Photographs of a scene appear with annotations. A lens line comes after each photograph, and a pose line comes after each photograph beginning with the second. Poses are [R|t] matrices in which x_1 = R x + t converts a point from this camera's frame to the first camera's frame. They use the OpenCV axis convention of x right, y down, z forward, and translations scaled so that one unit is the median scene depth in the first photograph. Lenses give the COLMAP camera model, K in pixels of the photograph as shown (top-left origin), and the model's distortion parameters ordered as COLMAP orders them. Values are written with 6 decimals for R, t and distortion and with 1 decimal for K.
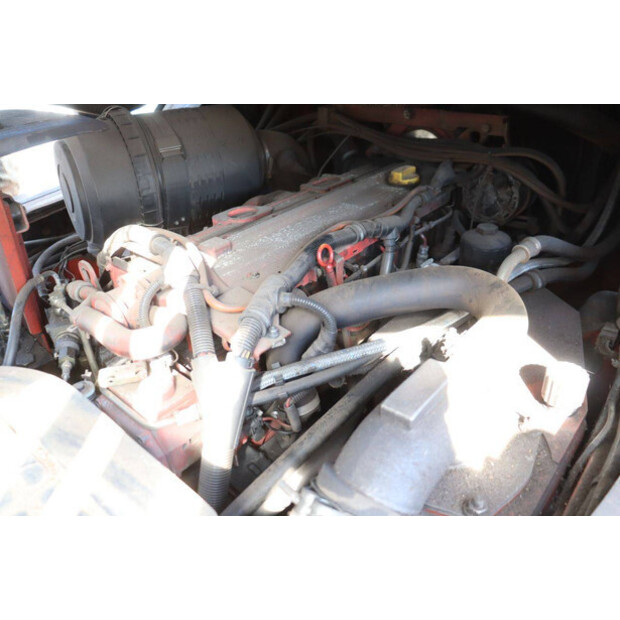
lens RADIAL K [[554.9, 0, 310.0], [0, 554.9, 310.0], [0, 0, 1]] dist [-0.088048, 0.011136]
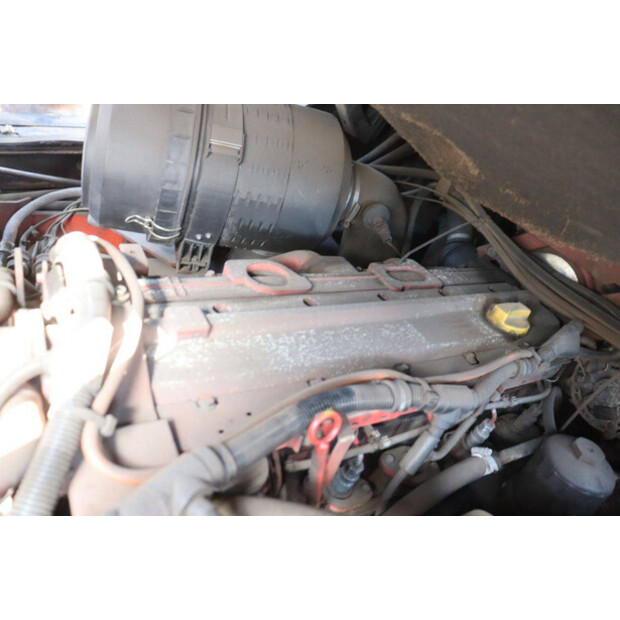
lens RADIAL K [[554.9, 0, 310.0], [0, 554.9, 310.0], [0, 0, 1]] dist [-0.088048, 0.011136]
pose [[0.893998, 0.435615, -0.104919, 0.014430], [-0.435550, 0.899824, 0.024746, -0.159004], [0.105188, 0.023575, 0.994173, 0.287449]]
